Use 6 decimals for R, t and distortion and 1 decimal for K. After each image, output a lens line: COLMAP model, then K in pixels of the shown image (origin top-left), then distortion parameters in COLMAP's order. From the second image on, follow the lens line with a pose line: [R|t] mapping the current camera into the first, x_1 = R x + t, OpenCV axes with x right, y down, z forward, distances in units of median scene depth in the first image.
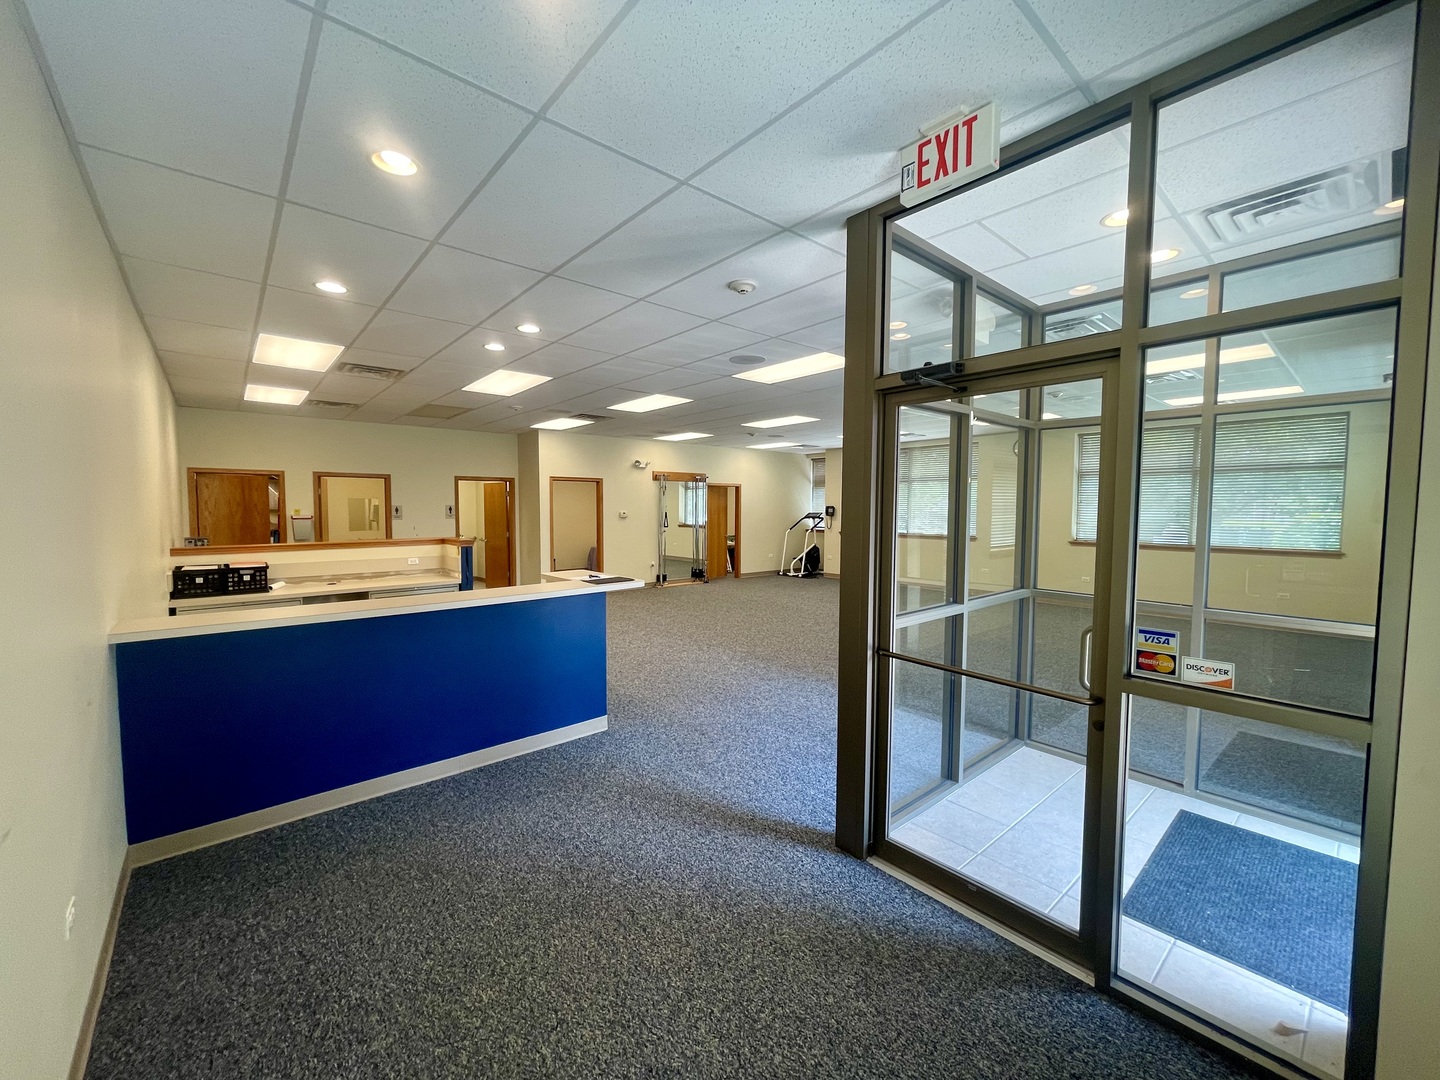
lens RADIAL K [[580.5, 0, 713.4], [0, 580.5, 534.9], [0, 0, 1]] dist [0.001993, -0.000592]
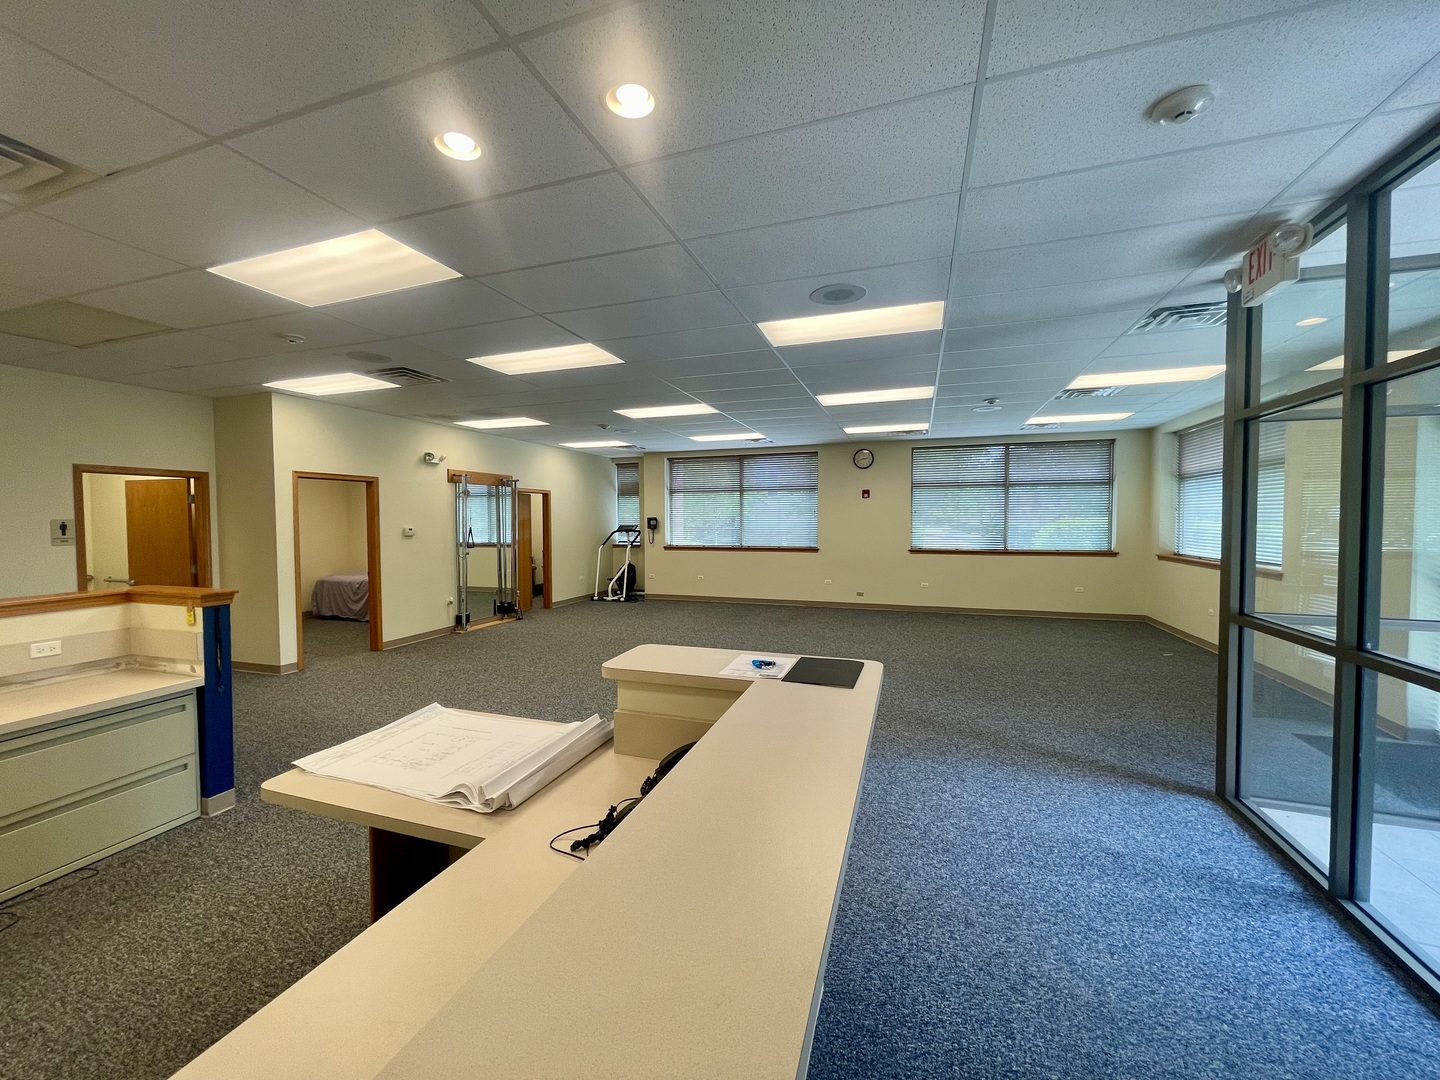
lens RADIAL K [[580.5, 0, 711.1], [0, 580.5, 537.9], [0, 0, 1]] dist [0.001993, -0.000592]
pose [[0.866729, -0.023754, 0.498213, -0.179485], [0.031057, 0.999497, -0.006376, -0.011628], [-0.497811, 0.020999, 0.867031, 0.224238]]
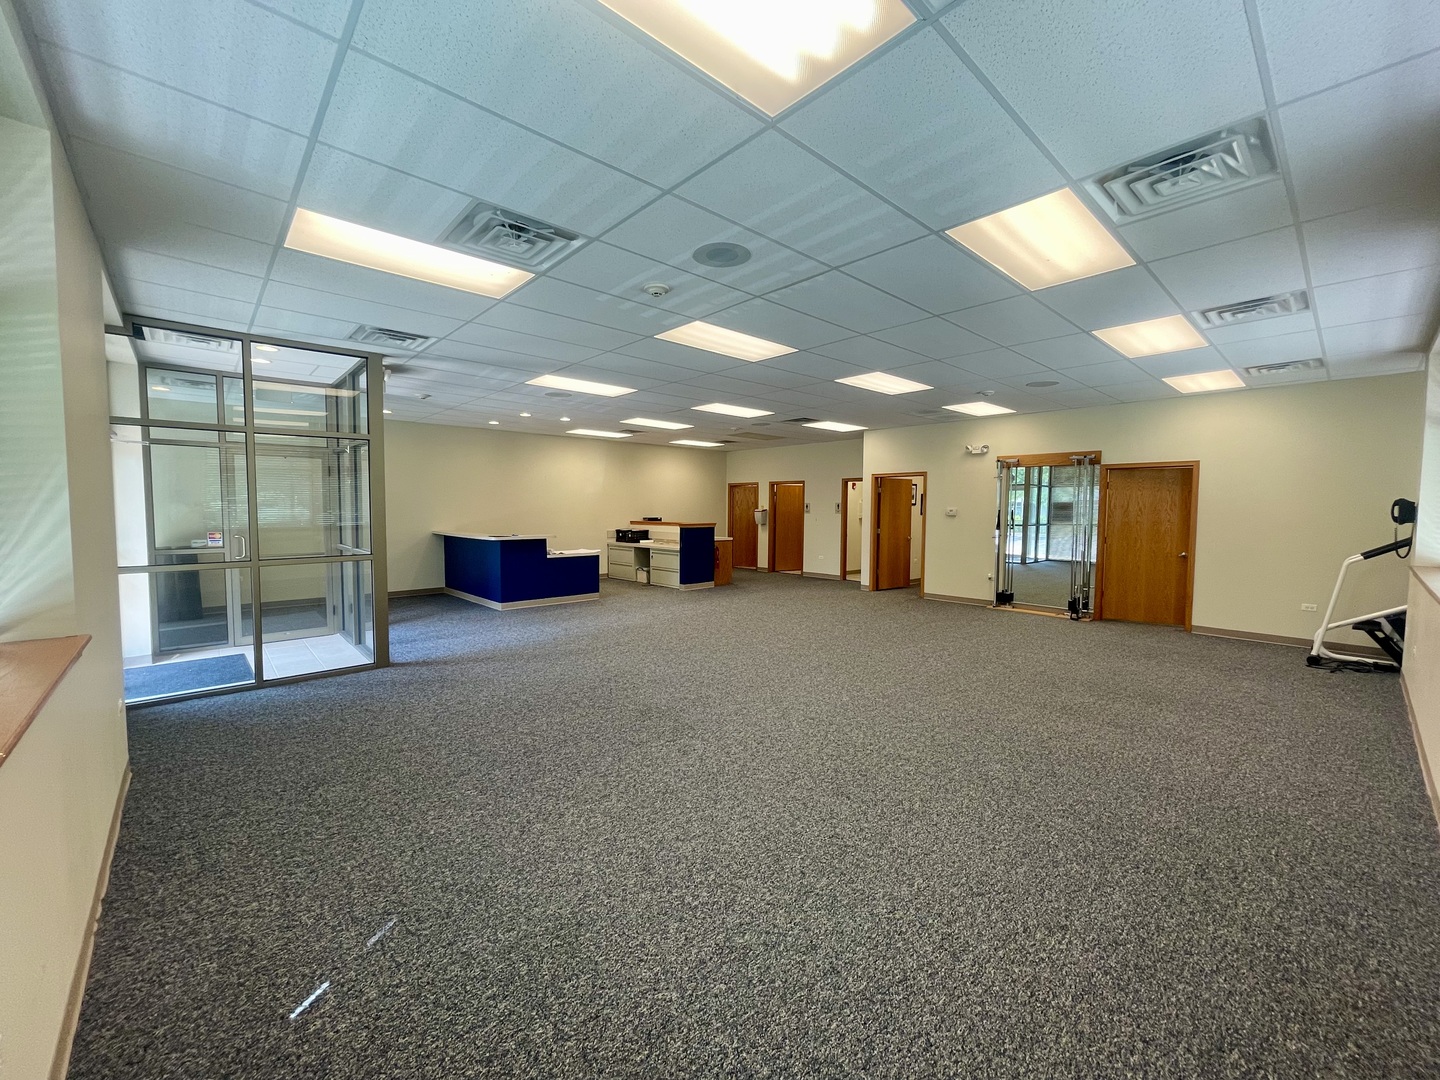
lens RADIAL K [[580.5, 0, 705.7], [0, 580.5, 541.9], [0, 0, 1]] dist [0.001993, -0.000592]
pose [[0.018589, 0.057446, -0.998176, 0.656467], [-0.056407, 0.996818, 0.056317, -0.018726], [0.998235, 0.055257, 0.021770, 0.597047]]
